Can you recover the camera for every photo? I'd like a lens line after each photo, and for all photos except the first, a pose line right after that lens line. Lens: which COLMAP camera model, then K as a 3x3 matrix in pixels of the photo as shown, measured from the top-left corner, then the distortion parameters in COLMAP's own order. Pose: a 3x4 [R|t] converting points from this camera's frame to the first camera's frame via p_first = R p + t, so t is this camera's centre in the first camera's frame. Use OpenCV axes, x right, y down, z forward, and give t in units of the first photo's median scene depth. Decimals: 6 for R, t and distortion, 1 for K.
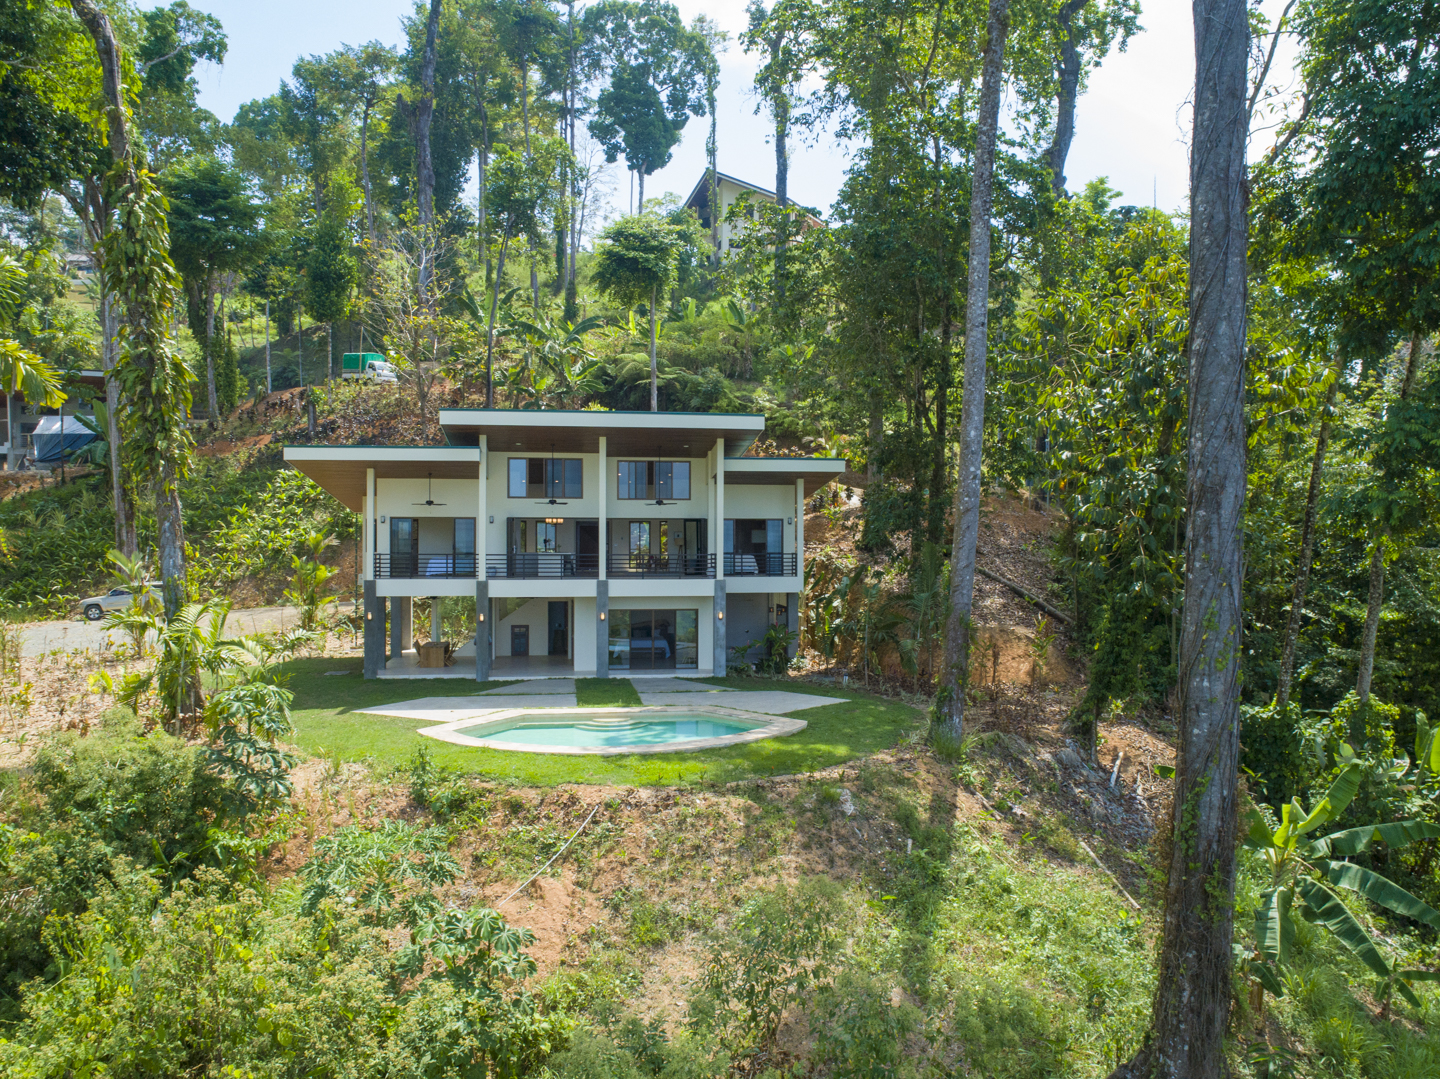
lens RADIAL K [[1104.8, 0, 716.3], [0, 1104.8, 530.7], [0, 0, 1]] dist [-0.020369, 0.006028]
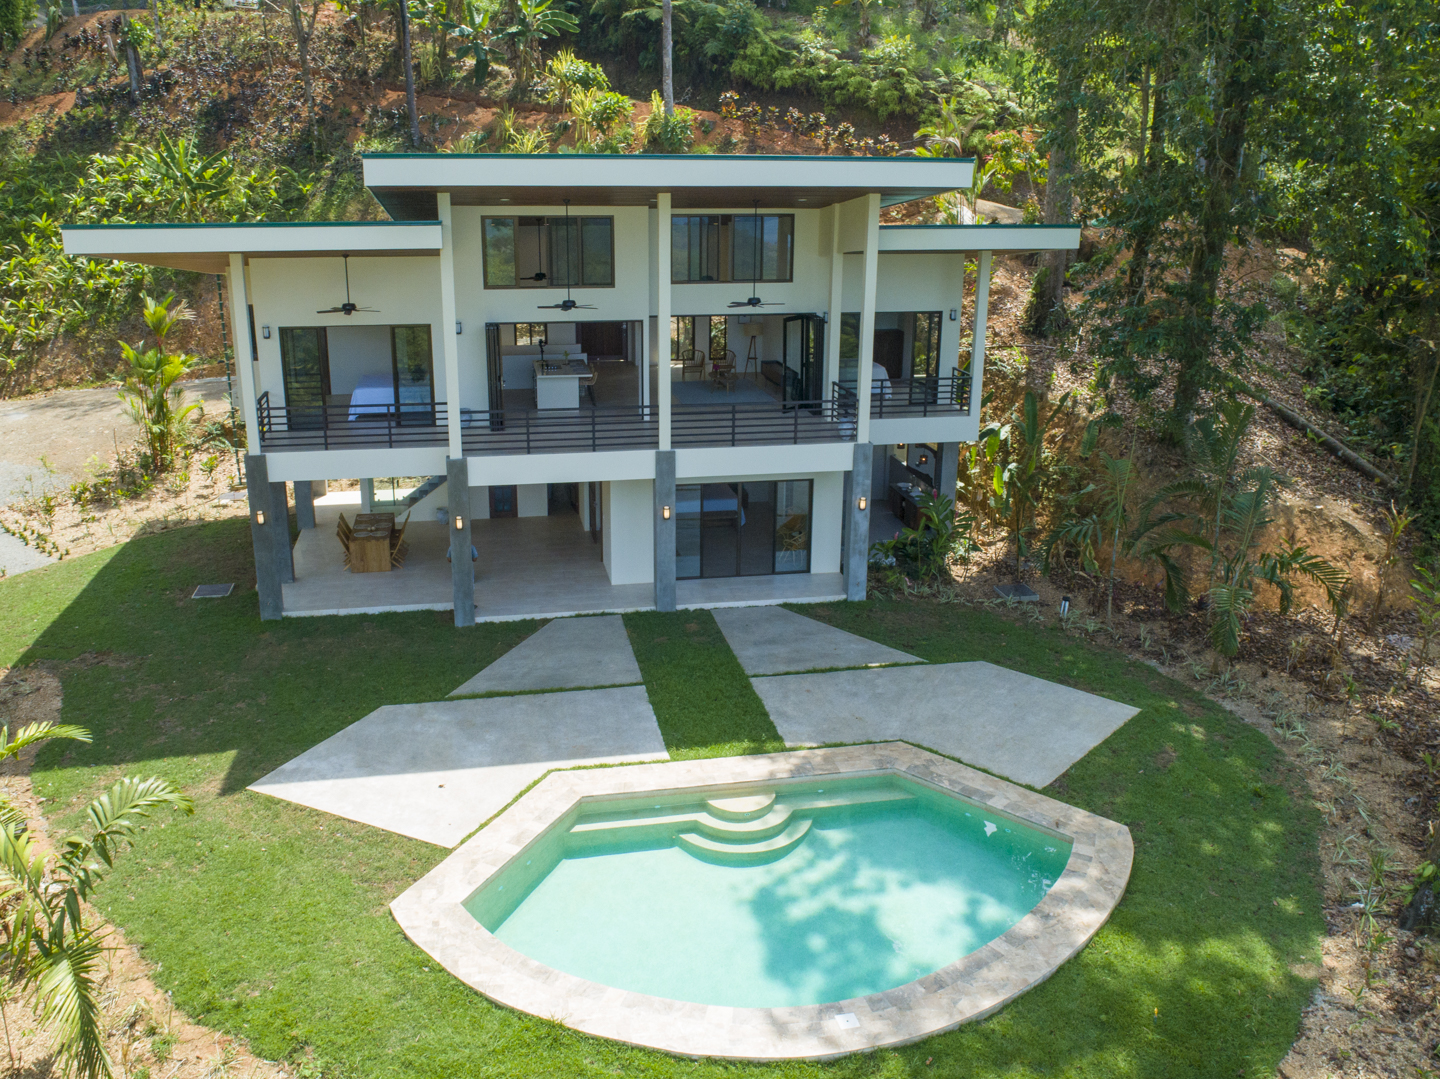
lens RADIAL K [[1222.3, 0, 699.3], [0, 1222.3, 517.6], [0, 0, 1]] dist [-0.020030, 0.002907]
pose [[0.998936, -0.007603, 0.045480, -0.114029], [-0.005971, 0.956681, 0.291077, -0.106632], [-0.045723, -0.291039, 0.955618, 0.379502]]
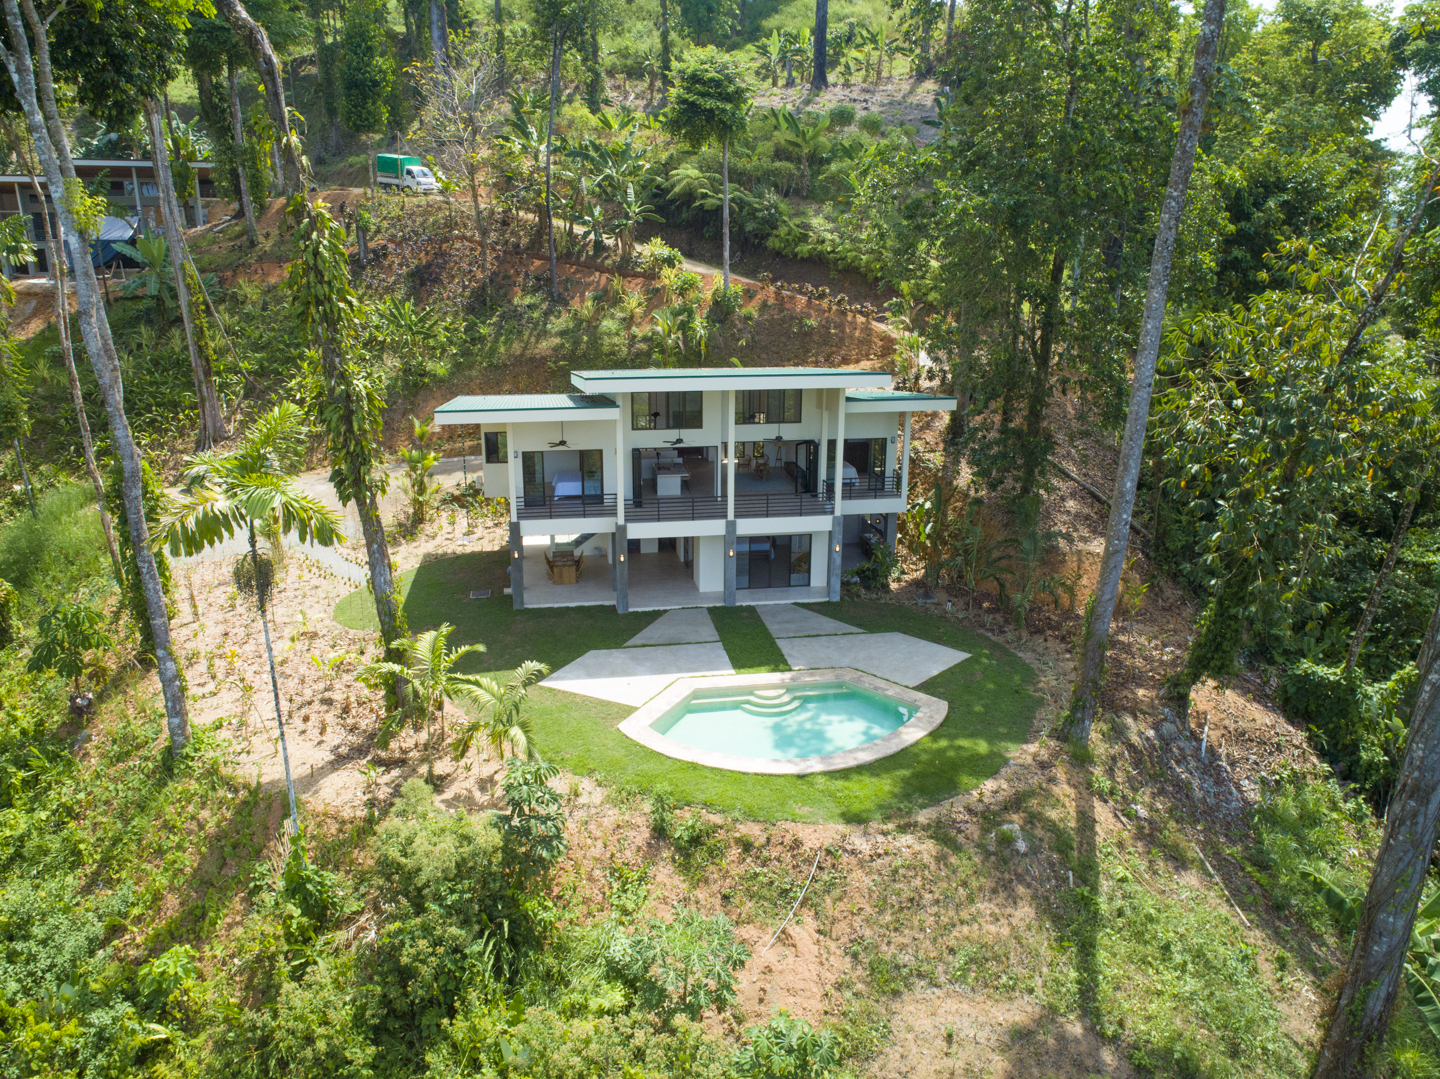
lens RADIAL K [[1104.8, 0, 717.0], [0, 1104.8, 539.9], [0, 0, 1]] dist [-0.020369, 0.006028]
pose [[0.999633, -0.002437, 0.026992, -0.144927], [-0.005479, 0.957213, 0.289334, -0.247013], [-0.026543, -0.289375, 0.956848, -0.035567]]
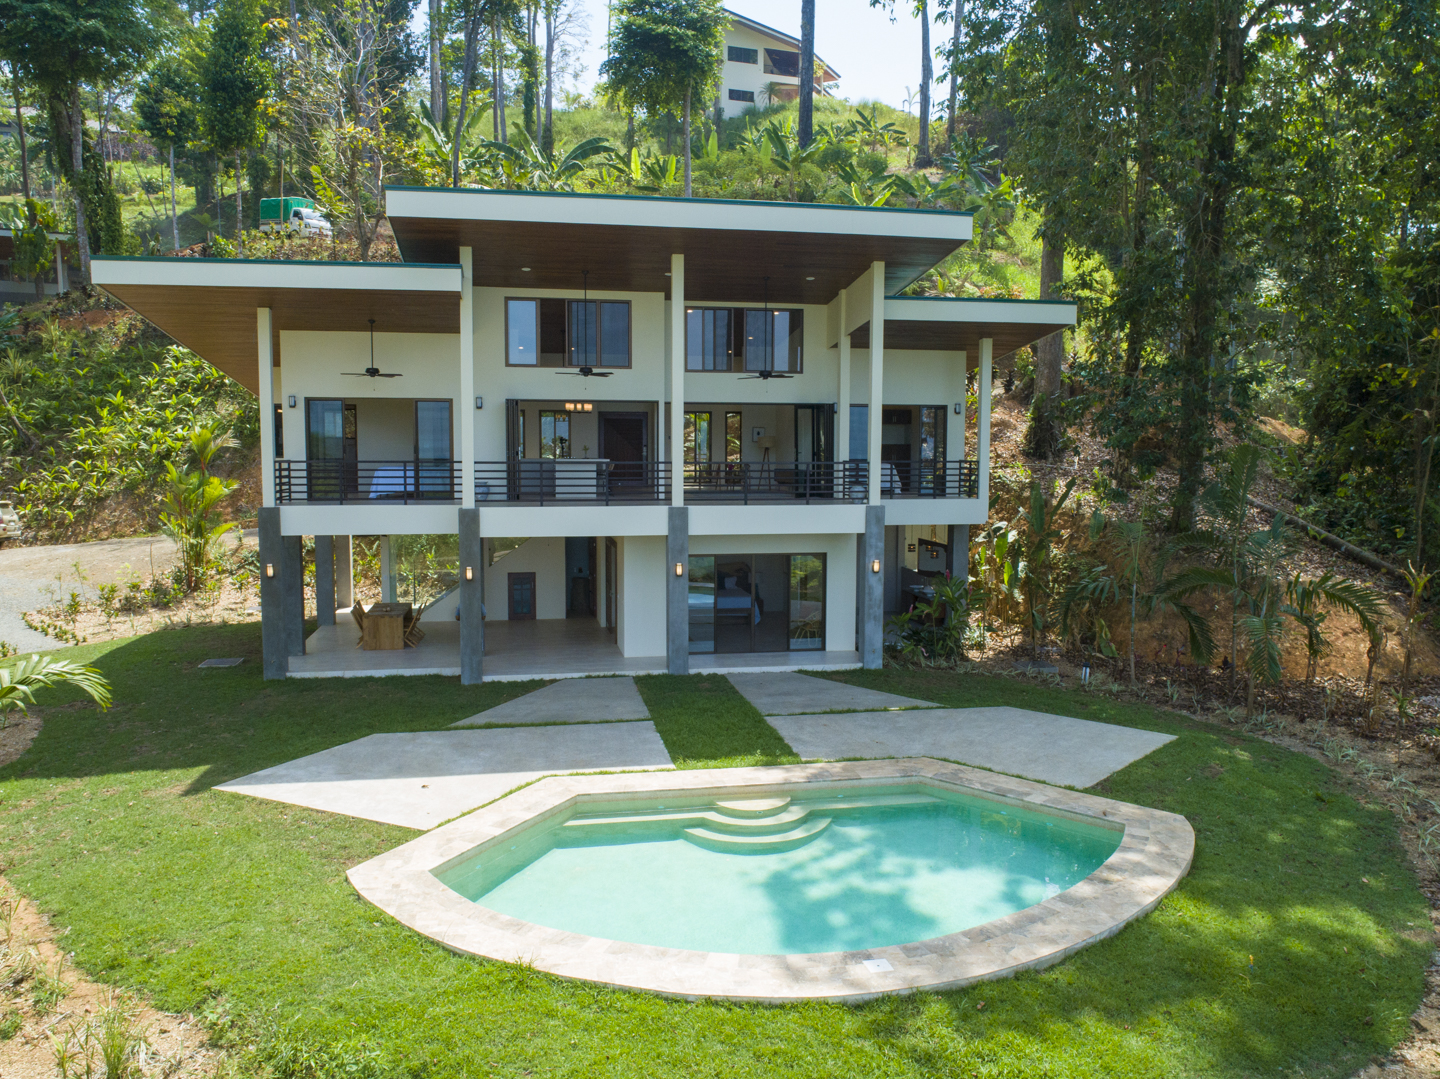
lens RADIAL K [[1104.8, 0, 719.0], [0, 1104.8, 536.9], [0, 0, 1]] dist [-0.020369, 0.006028]
pose [[0.999155, -0.001105, 0.041095, -0.104939], [-0.002609, 0.995919, 0.090214, 0.008202], [-0.041027, -0.090245, 0.995074, 0.421133]]
